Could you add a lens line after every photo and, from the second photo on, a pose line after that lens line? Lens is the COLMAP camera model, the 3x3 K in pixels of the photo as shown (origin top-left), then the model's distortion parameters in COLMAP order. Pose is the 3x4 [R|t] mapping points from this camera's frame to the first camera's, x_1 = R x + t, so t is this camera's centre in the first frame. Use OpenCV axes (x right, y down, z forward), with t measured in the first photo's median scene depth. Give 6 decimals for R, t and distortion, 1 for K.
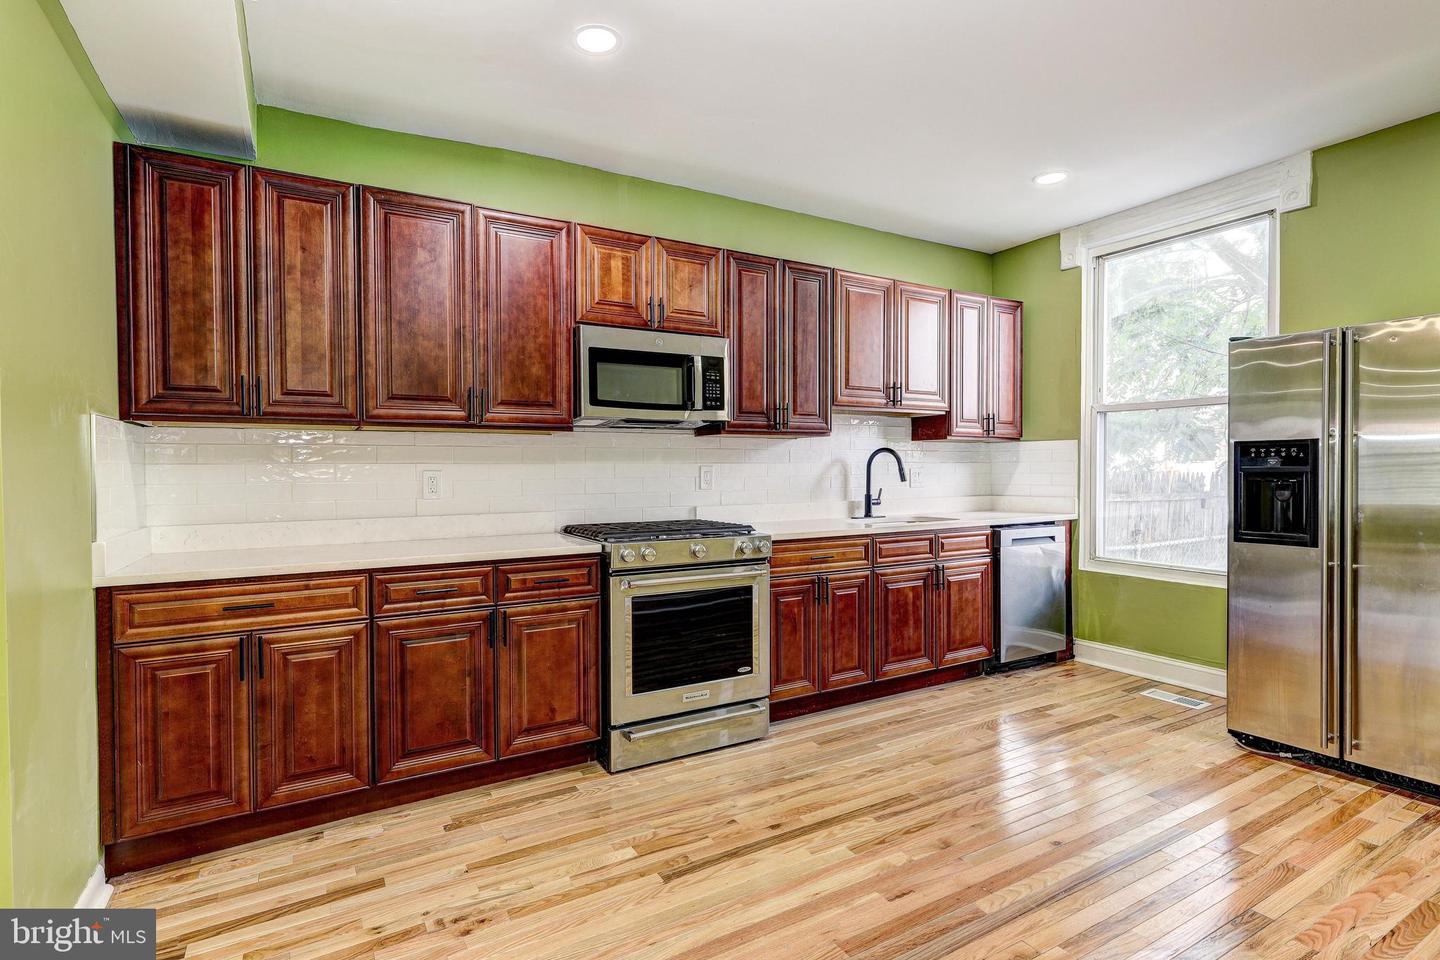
lens RADIAL K [[718.1, 0, 722.6], [0, 718.1, 480.7], [0, 0, 1]] dist [0.005671, -0.001116]
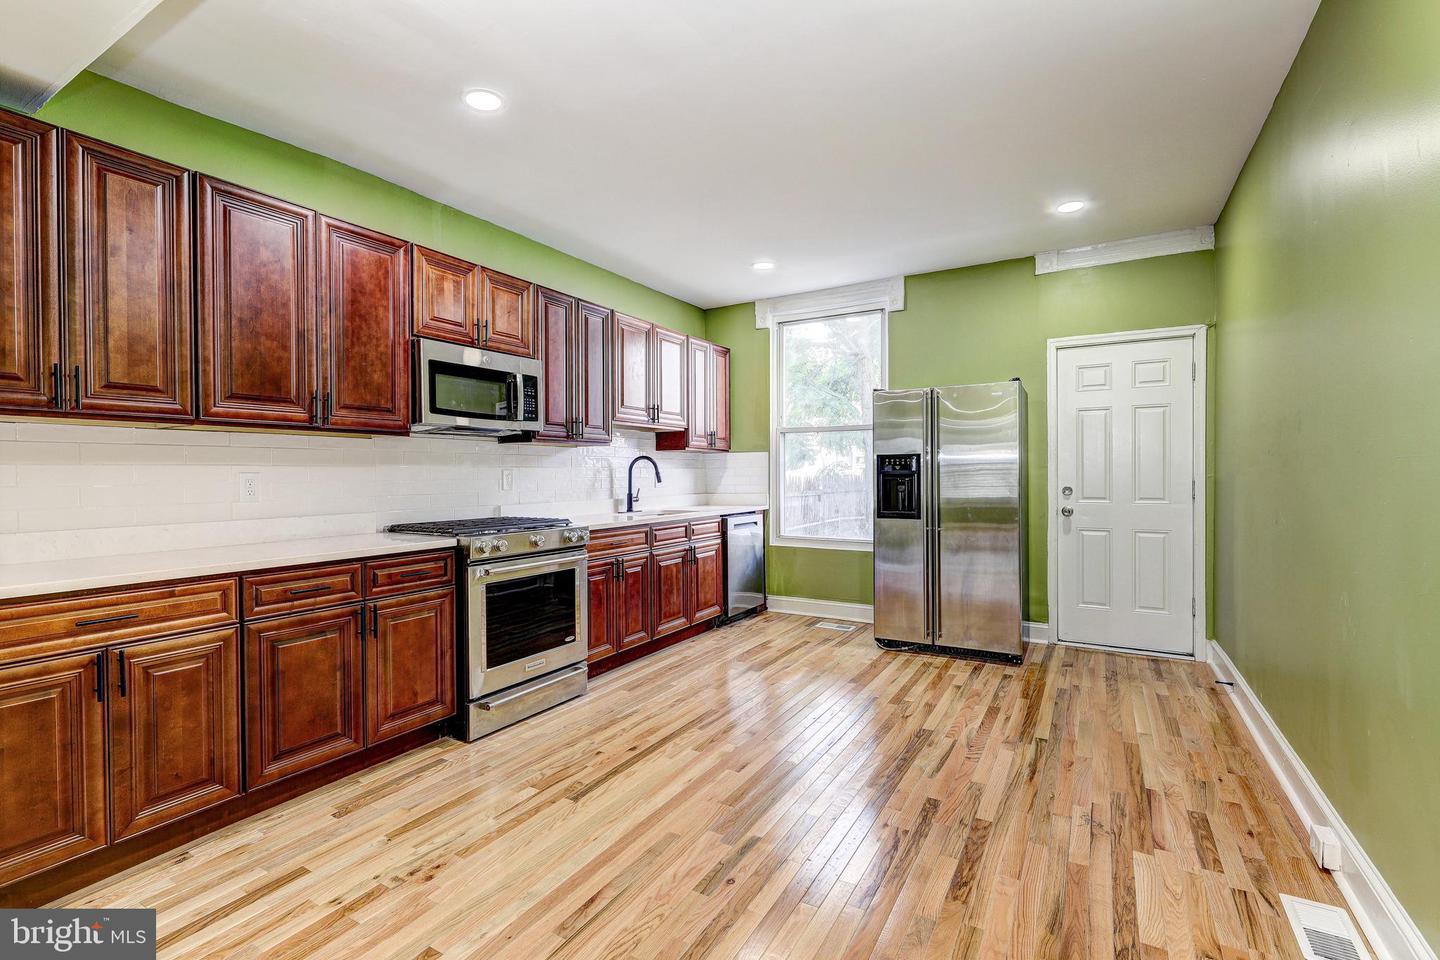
lens RADIAL K [[645.0, 0, 728.9], [0, 645.0, 481.7], [0, 0, 1]] dist [0.004443, -0.003196]
pose [[0.871569, -0.006086, 0.490235, -0.266224], [0.009903, 0.999937, -0.005193, 0.008822], [-0.490172, 0.009380, 0.871575, -0.073491]]
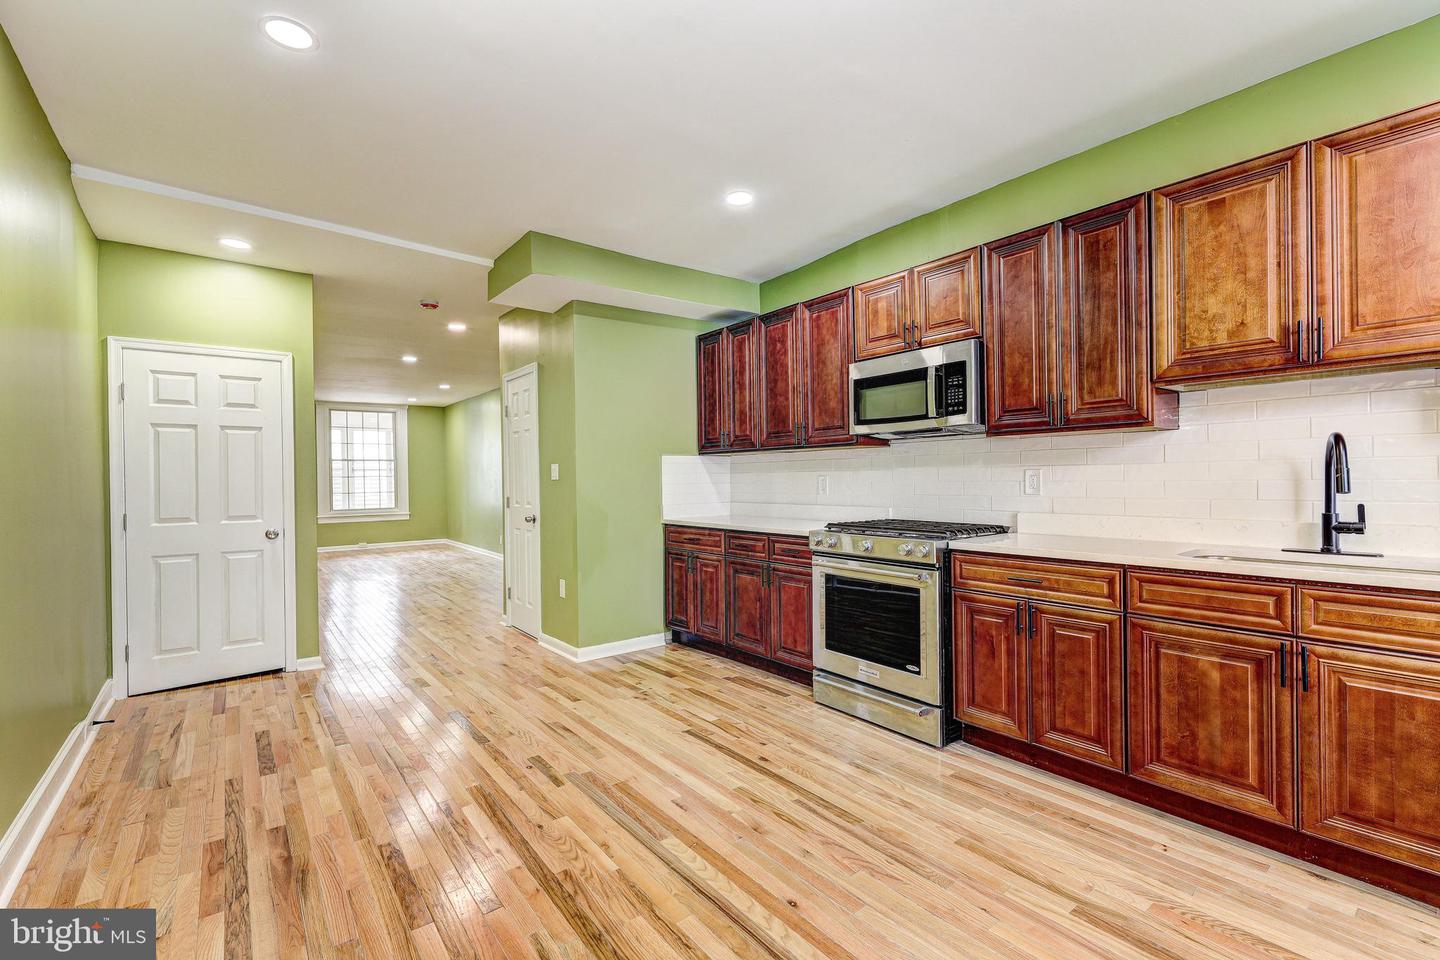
lens RADIAL K [[645.0, 0, 707.5], [0, 645.0, 484.1], [0, 0, 1]] dist [0.004443, -0.003196]
pose [[0.101378, 0.013488, -0.994757, 0.925079], [-0.005146, 0.999902, 0.013033, -0.012905], [0.994835, 0.003797, 0.101437, 0.612743]]
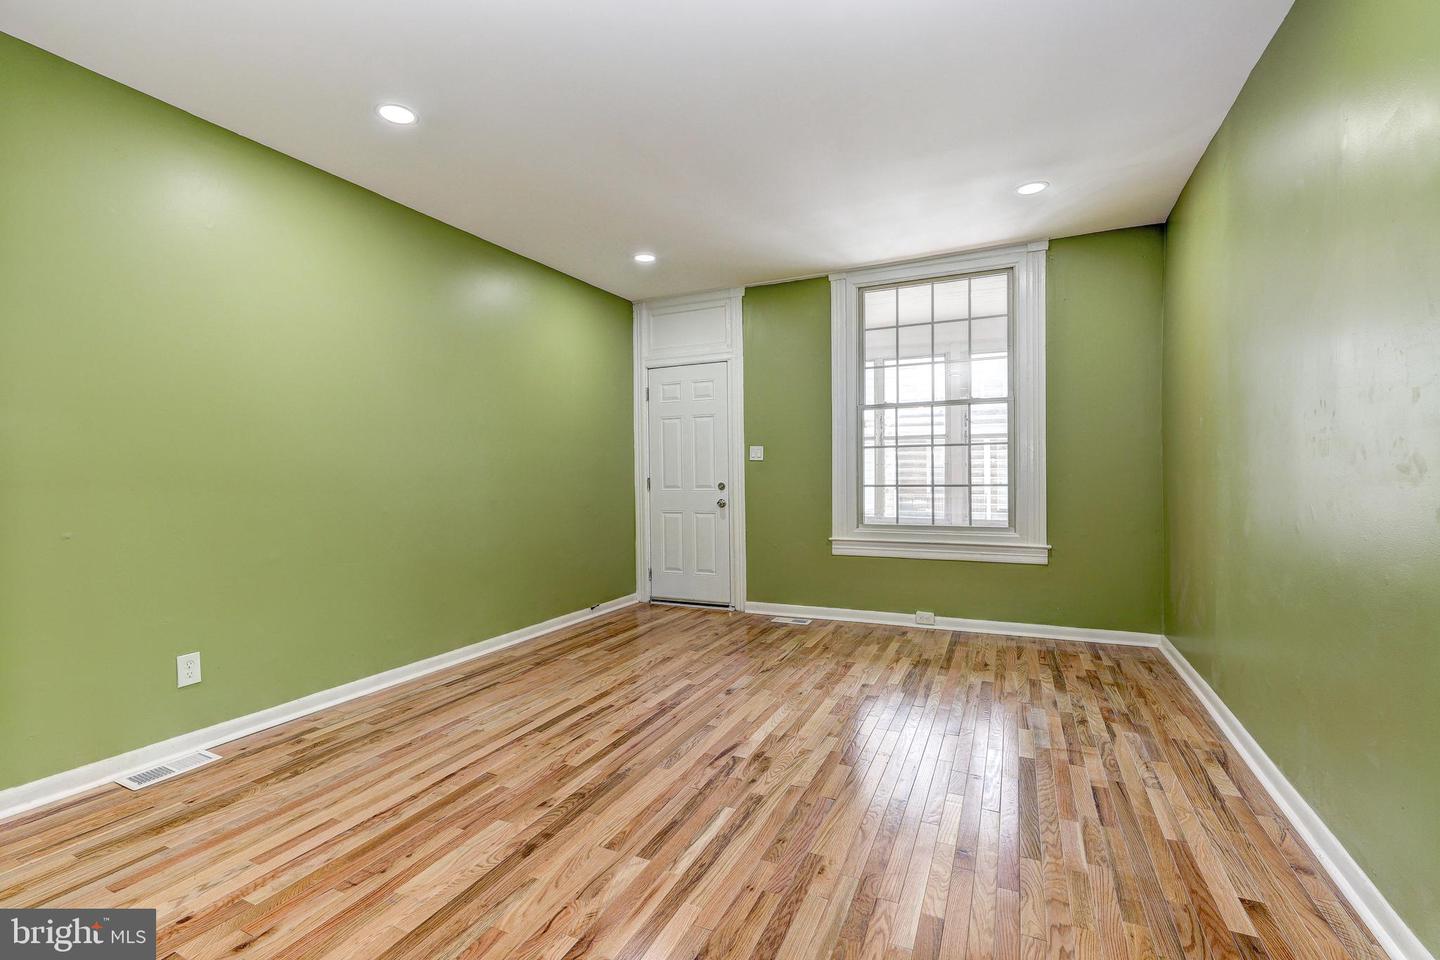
lens RADIAL K [[645.0, 0, 717.0], [0, 645.0, 476.5], [0, 0, 1]] dist [0.004443, -0.003196]
pose [[-0.824760, 0.015668, -0.565266, -1.773650], [0.002595, 0.999710, 0.023924, 0.037841], [0.565478, 0.018265, -0.824561, -0.046414]]
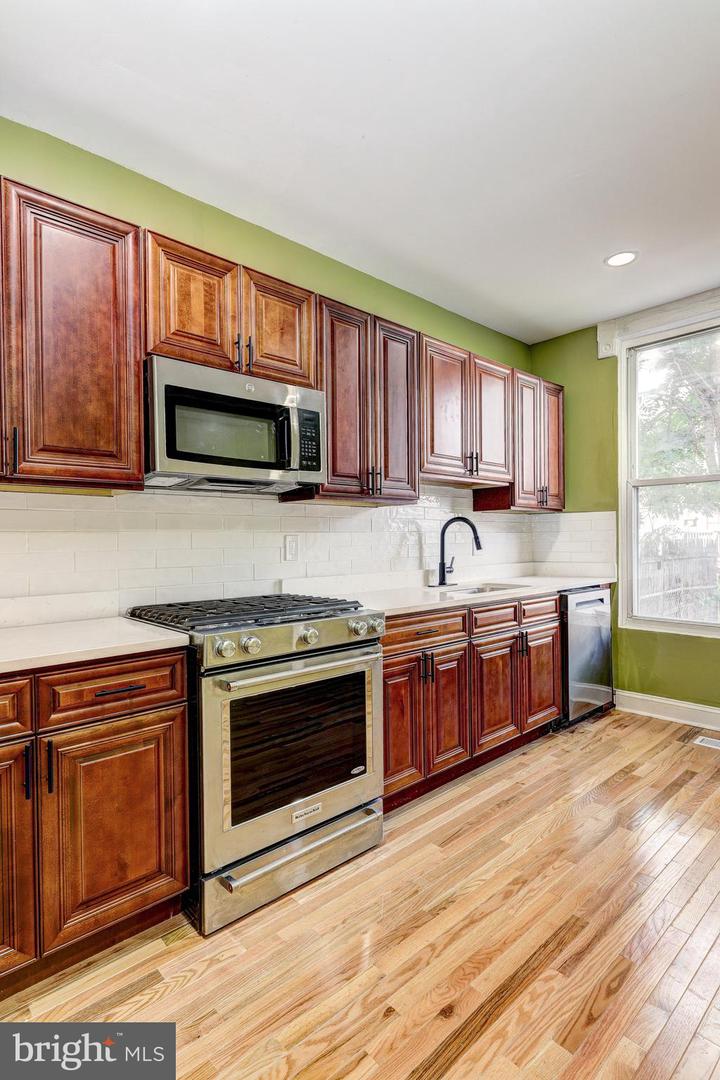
lens RADIAL K [[538.6, 0, 351.9], [0, 538.6, 550.1], [0, 0, 1]] dist [0.005671, -0.001116]
pose [[0.981783, -0.011660, 0.189648, -0.096470], [0.012687, 0.999911, -0.004199, 0.002843], [-0.189582, 0.006529, 0.981843, 0.368428]]
